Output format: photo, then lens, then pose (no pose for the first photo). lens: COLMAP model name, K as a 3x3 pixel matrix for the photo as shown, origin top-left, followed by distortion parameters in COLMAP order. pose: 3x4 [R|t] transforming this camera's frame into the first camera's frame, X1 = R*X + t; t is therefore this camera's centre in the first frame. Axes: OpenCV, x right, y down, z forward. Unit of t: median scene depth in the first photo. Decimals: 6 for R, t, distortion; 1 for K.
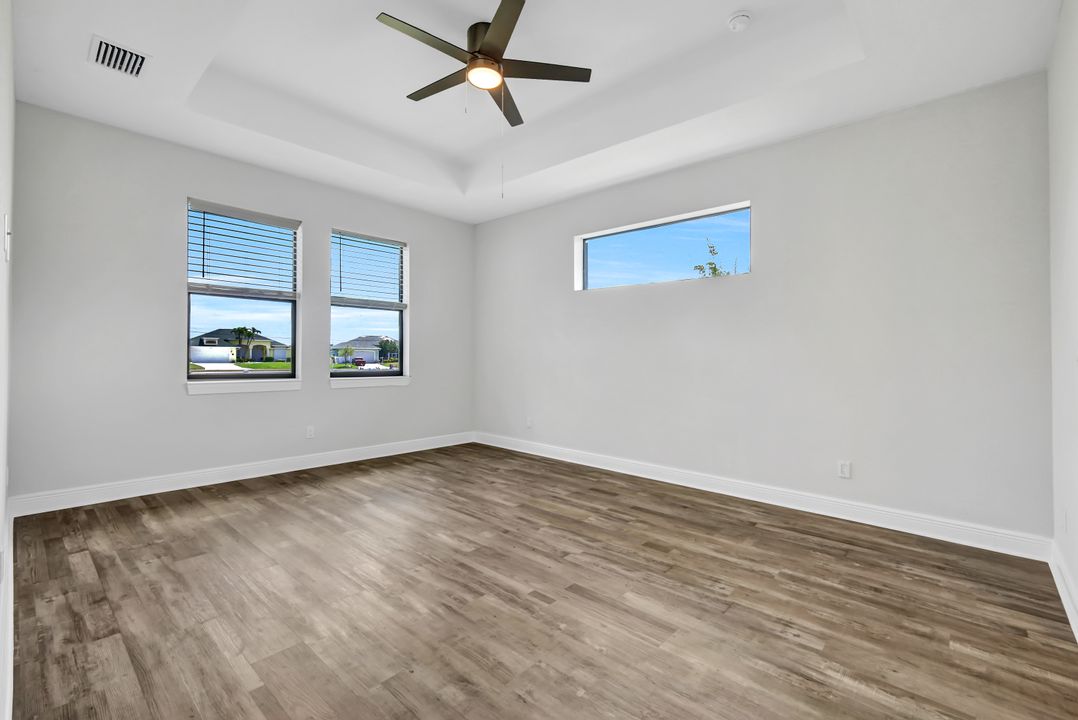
lens RADIAL K [[473.8, 0, 544.4], [0, 473.8, 361.0], [0, 0, 1]] dist [0.000226, 0.000362]
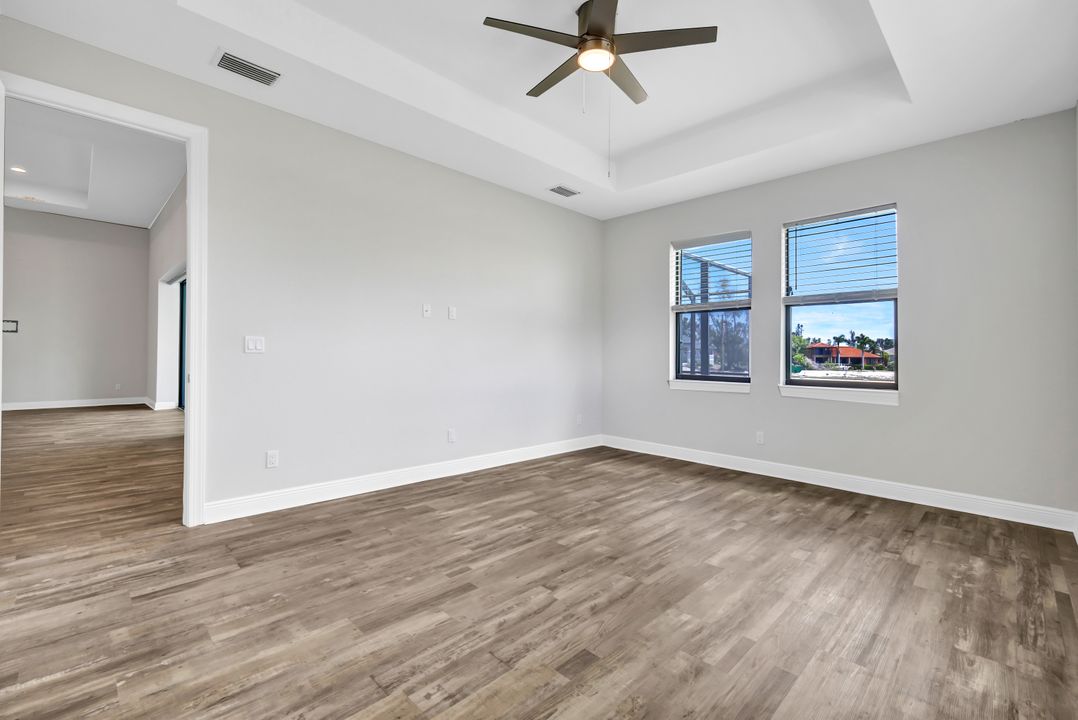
lens RADIAL K [[473.8, 0, 544.4], [0, 473.8, 361.0], [0, 0, 1]] dist [0.000226, 0.000362]
pose [[-0.051031, 0.000401, -0.998697, 0.947463], [-0.027037, 0.999633, 0.001783, 0.001052], [0.998331, 0.027092, -0.051001, 1.085181]]
